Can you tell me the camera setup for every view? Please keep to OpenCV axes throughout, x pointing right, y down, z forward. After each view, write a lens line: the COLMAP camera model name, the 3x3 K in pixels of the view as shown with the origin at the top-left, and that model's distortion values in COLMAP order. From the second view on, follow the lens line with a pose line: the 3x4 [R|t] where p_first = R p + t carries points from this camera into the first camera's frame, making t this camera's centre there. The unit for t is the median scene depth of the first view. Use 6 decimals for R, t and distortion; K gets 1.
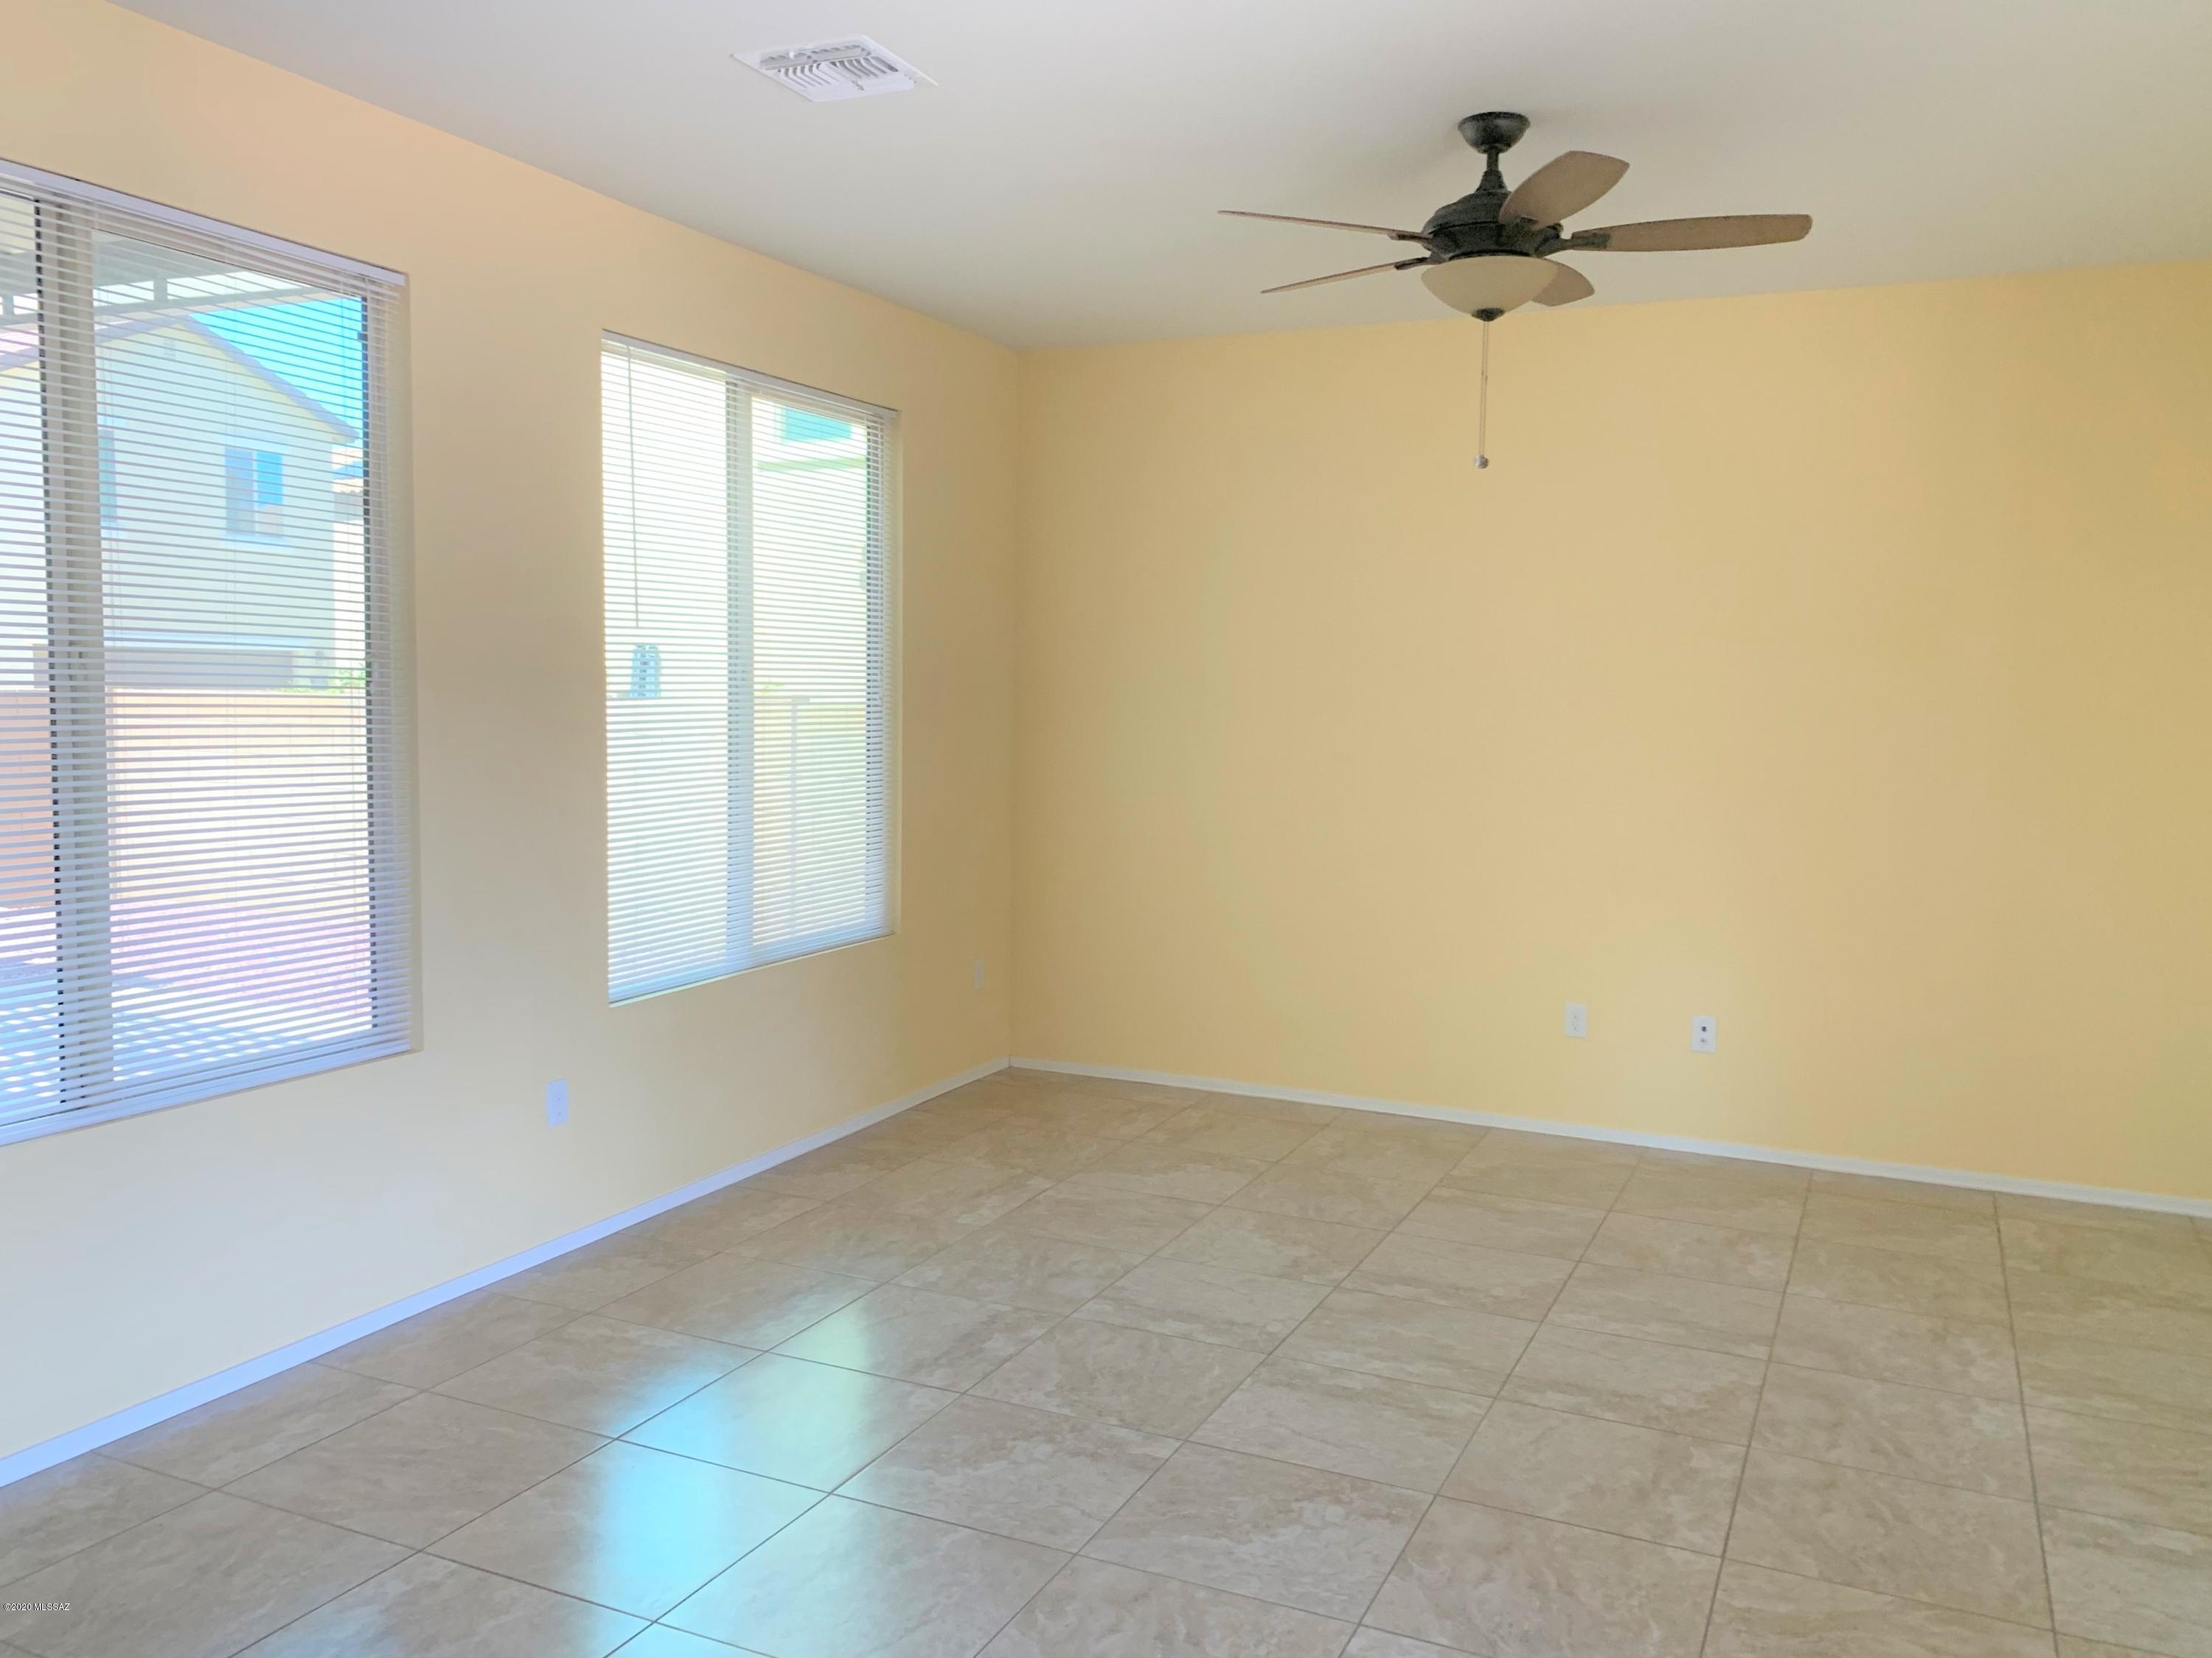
lens RADIAL K [[1786.6, 0, 1106.0], [0, 1786.6, 829.0], [0, 0, 1]] dist [0.004860, -0.060041]
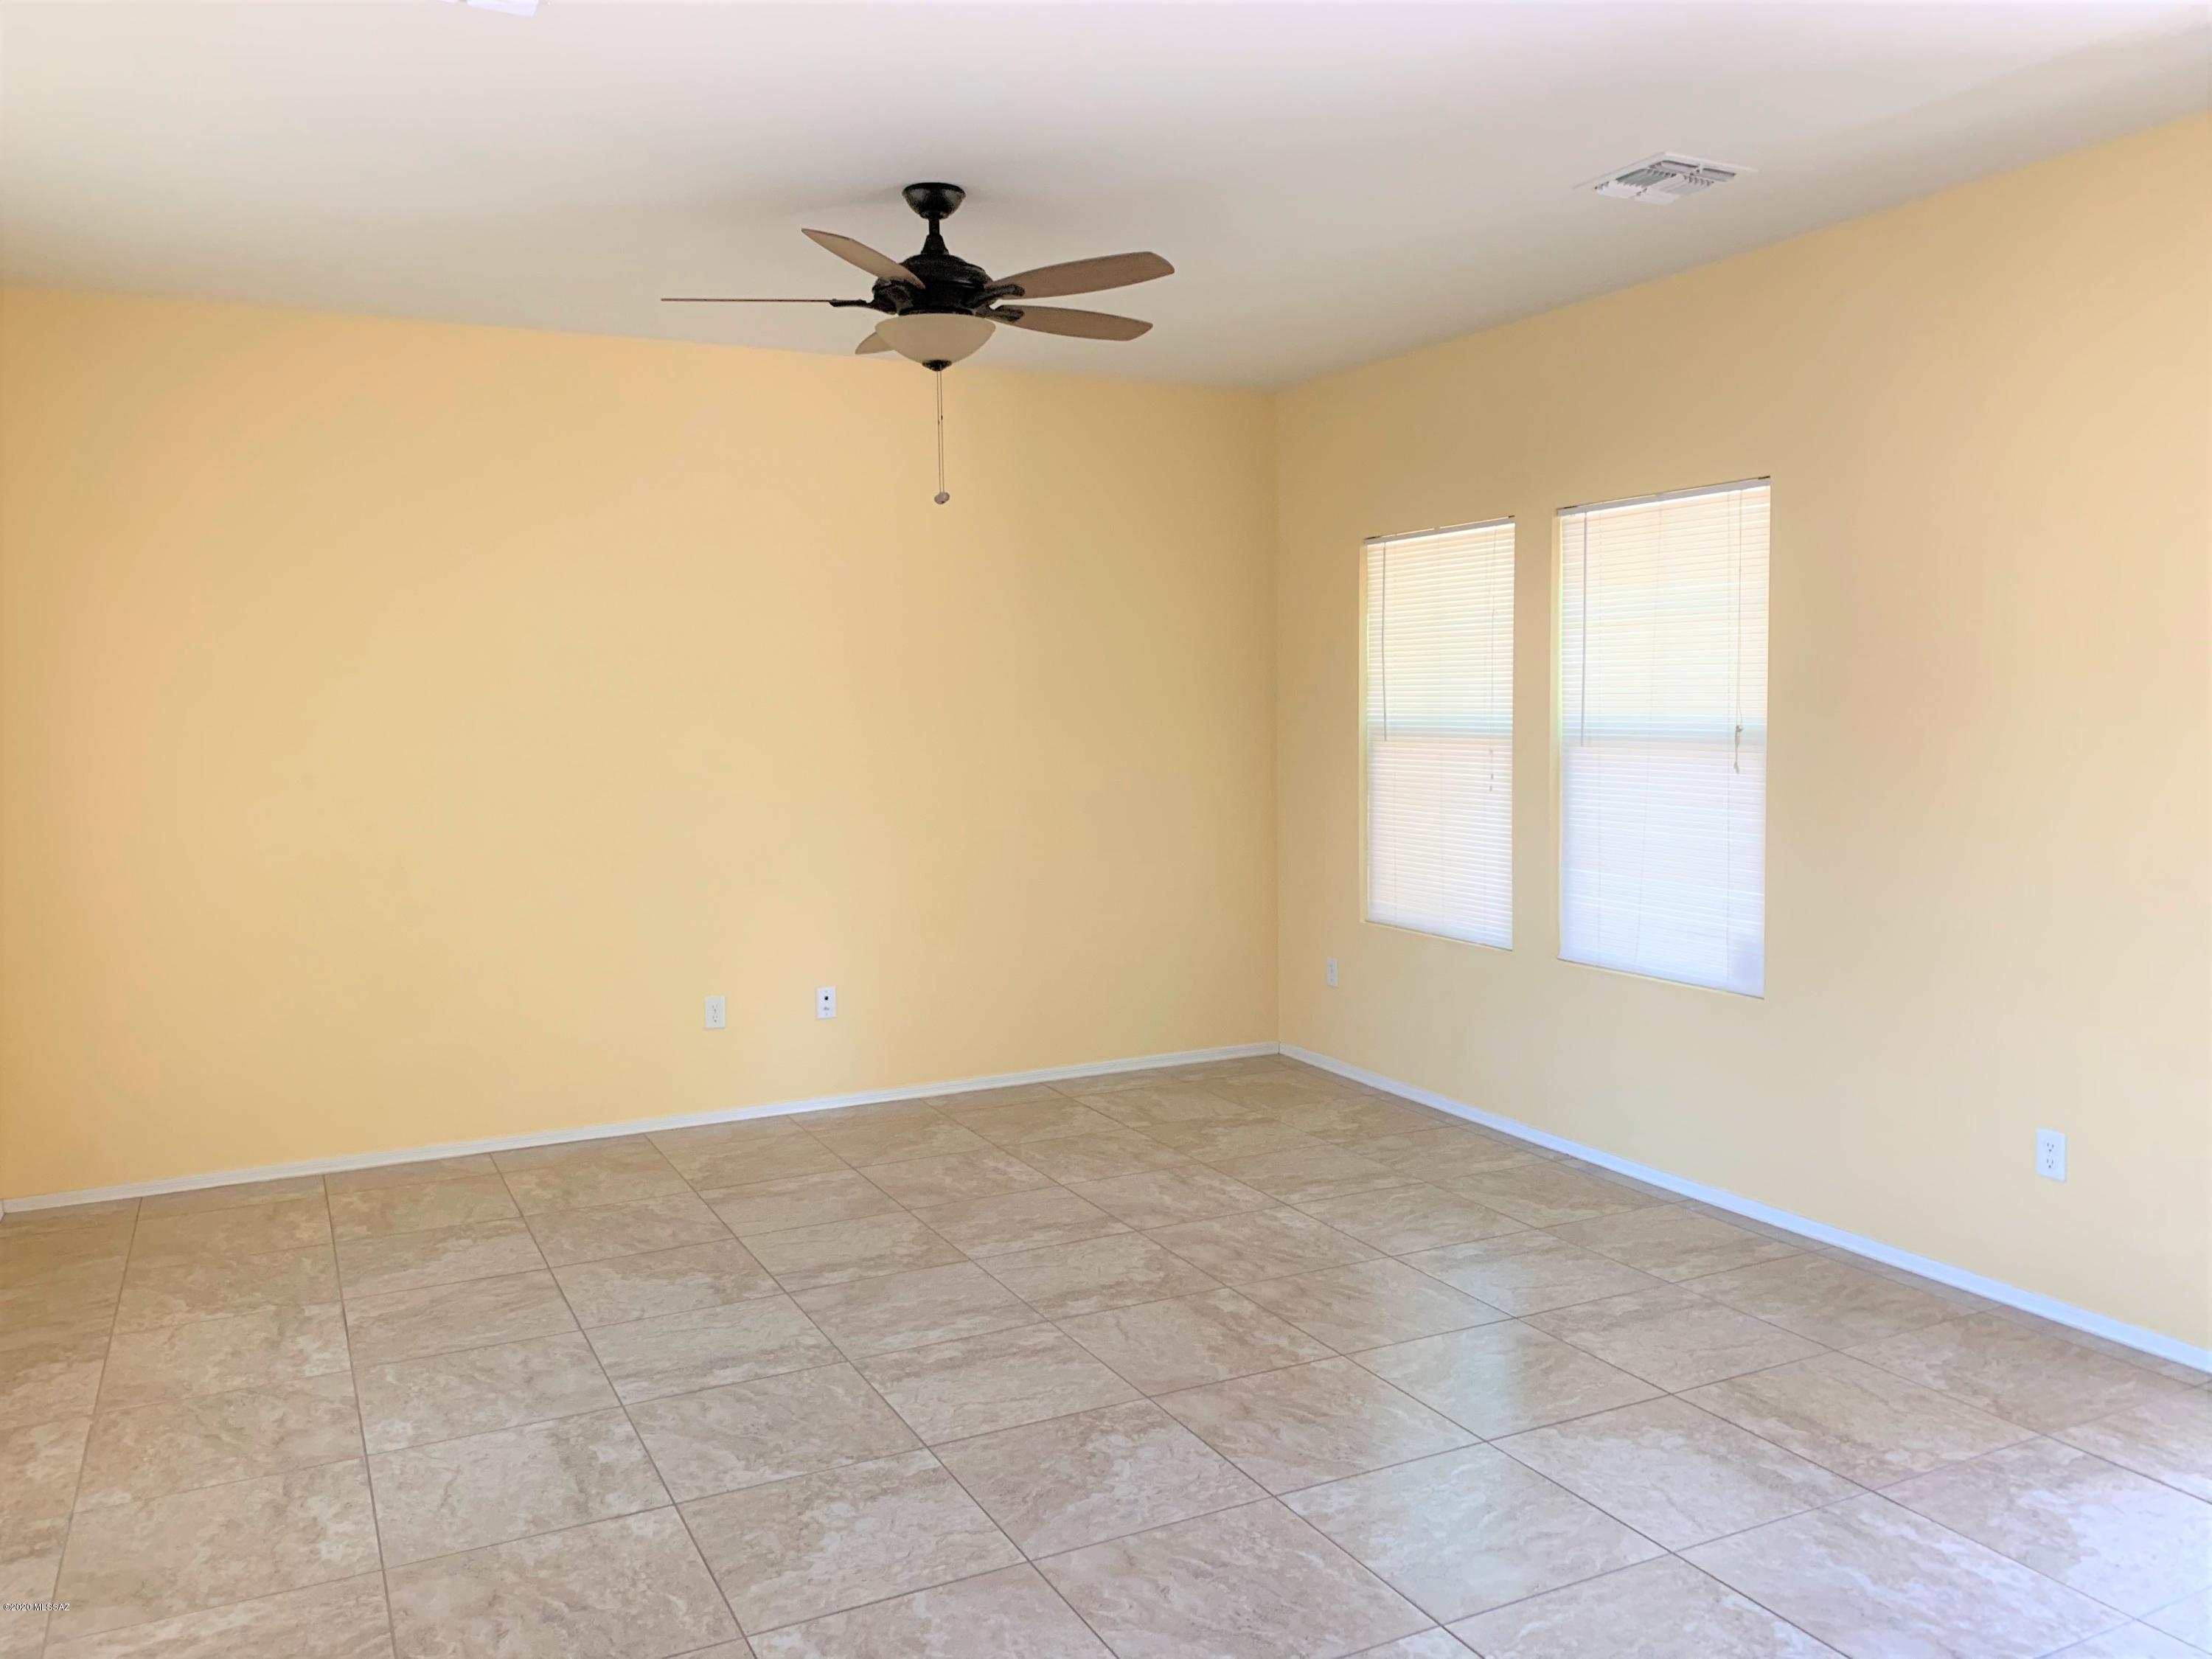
lens RADIAL K [[1699.9, 0, 1106.0], [0, 1699.9, 829.5], [0, 0, 1]] dist [0.000224, -0.037672]
pose [[0.636027, -0.104634, 0.764540, -0.514676], [0.104475, 0.993318, 0.049030, -0.039732], [-0.764561, 0.048691, 0.642709, 0.239750]]
